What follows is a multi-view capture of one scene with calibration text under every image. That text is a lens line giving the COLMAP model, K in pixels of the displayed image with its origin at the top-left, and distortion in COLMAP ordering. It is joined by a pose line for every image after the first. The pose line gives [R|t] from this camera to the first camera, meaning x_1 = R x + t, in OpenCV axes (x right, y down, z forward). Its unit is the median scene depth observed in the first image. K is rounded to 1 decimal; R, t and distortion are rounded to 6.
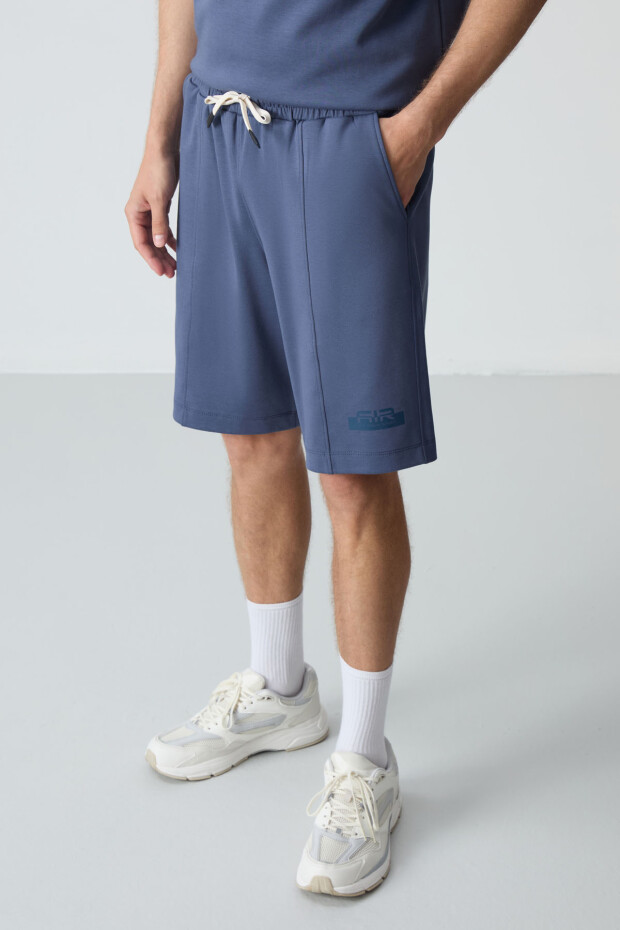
lens RADIAL K [[1946.9, 0, 310.0], [0, 1946.9, 465.0], [0, 0, 1]] dist [-1.155784, 10.273964]
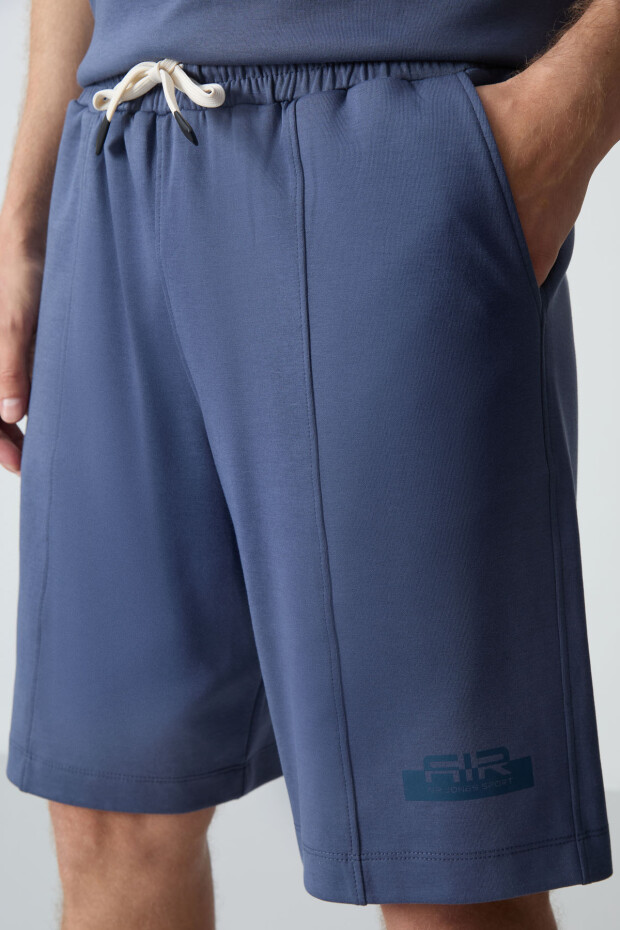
lens RADIAL K [[1539.7, 0, 310.0], [0, 1539.7, 465.0], [0, 0, 1]] dist [-0.280535, -0.128130]
pose [[0.997866, 0.019564, 0.062291, -0.022336], [-0.011023, 0.990836, -0.134617, -0.045437], [-0.064354, 0.133644, 0.988938, 0.664006]]
